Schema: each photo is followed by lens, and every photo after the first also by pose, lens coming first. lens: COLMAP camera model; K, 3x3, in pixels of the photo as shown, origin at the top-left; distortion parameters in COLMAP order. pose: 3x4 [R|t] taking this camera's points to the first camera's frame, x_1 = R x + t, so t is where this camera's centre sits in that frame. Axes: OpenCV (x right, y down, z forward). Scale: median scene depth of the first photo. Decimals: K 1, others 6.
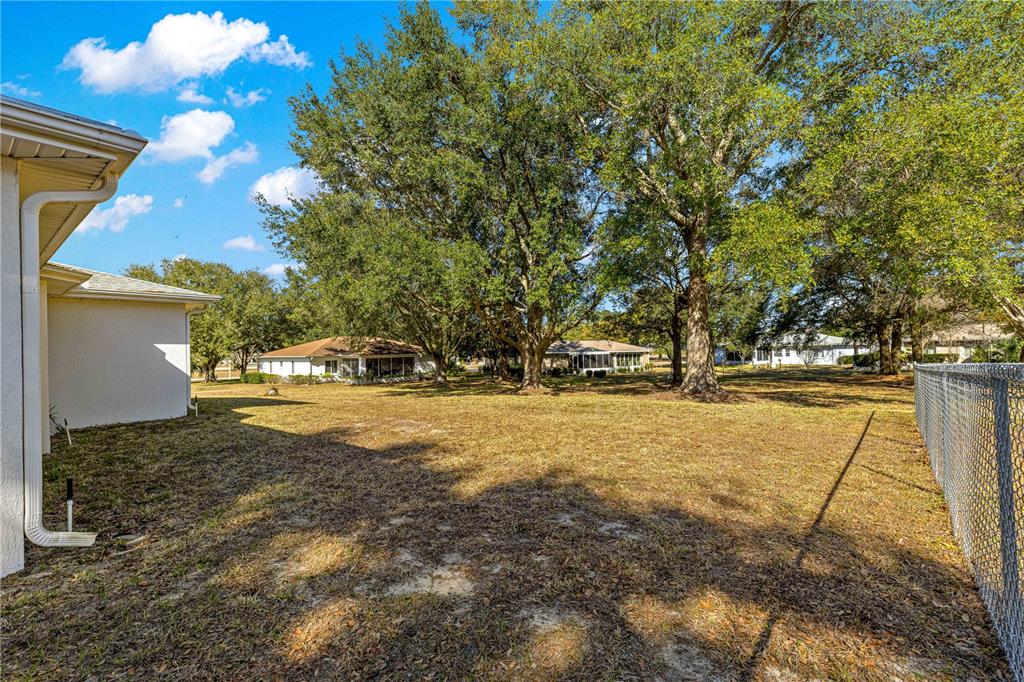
lens RADIAL K [[459.1, 0, 508.5], [0, 459.1, 345.1], [0, 0, 1]] dist [0.008749, -0.000630]
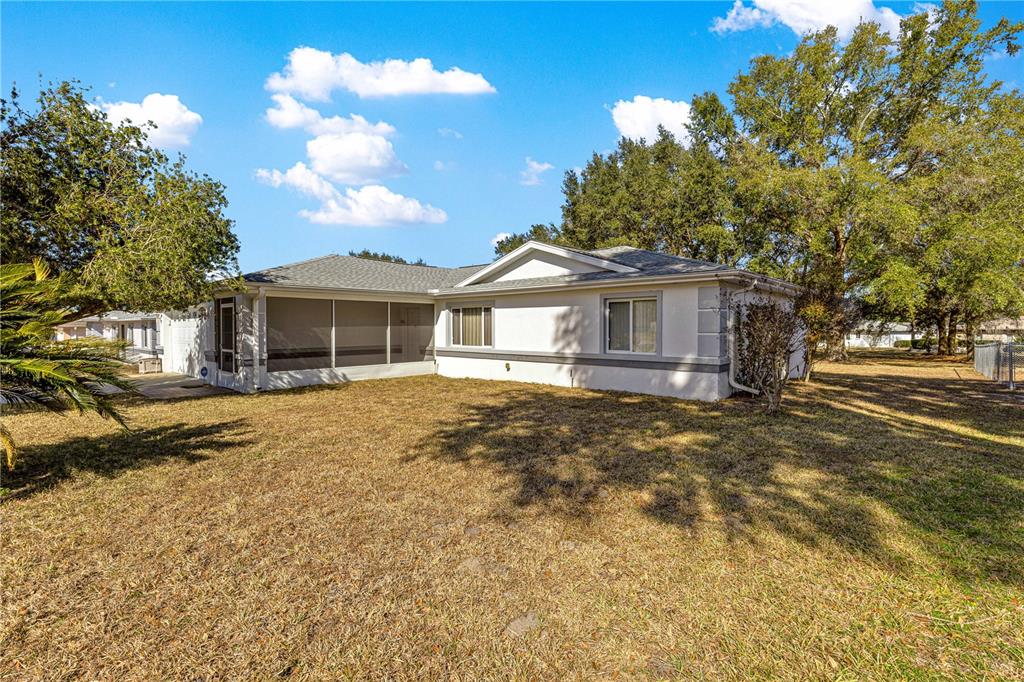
lens RADIAL K [[465.1, 0, 510.8], [0, 465.1, 337.4], [0, 0, 1]] dist [0.008157, 0.000430]
pose [[0.999022, 0.019868, -0.039497, -0.269616], [-0.018560, 0.999276, 0.033203, -0.006336], [0.040128, -0.032437, 0.998668, -0.285935]]
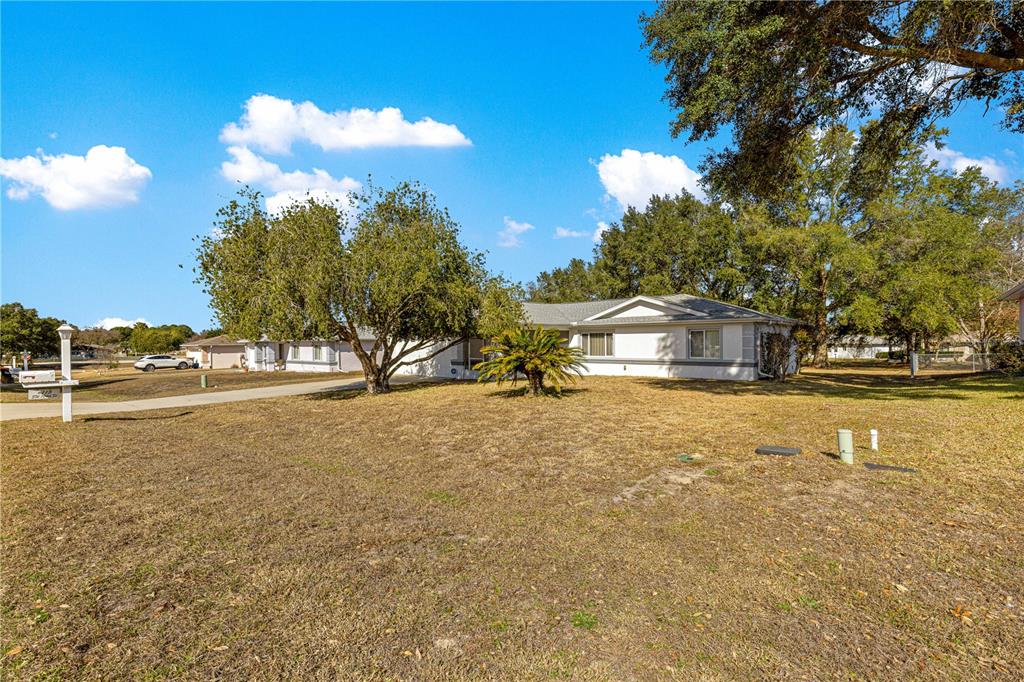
lens RADIAL K [[459.1, 0, 508.5], [0, 459.1, 345.1], [0, 0, 1]] dist [0.008749, -0.000630]
pose [[0.999177, 0.012121, -0.038716, -0.380888], [-0.011456, 0.999784, 0.017342, -0.009642], [0.038918, -0.016885, 0.999100, -0.481994]]
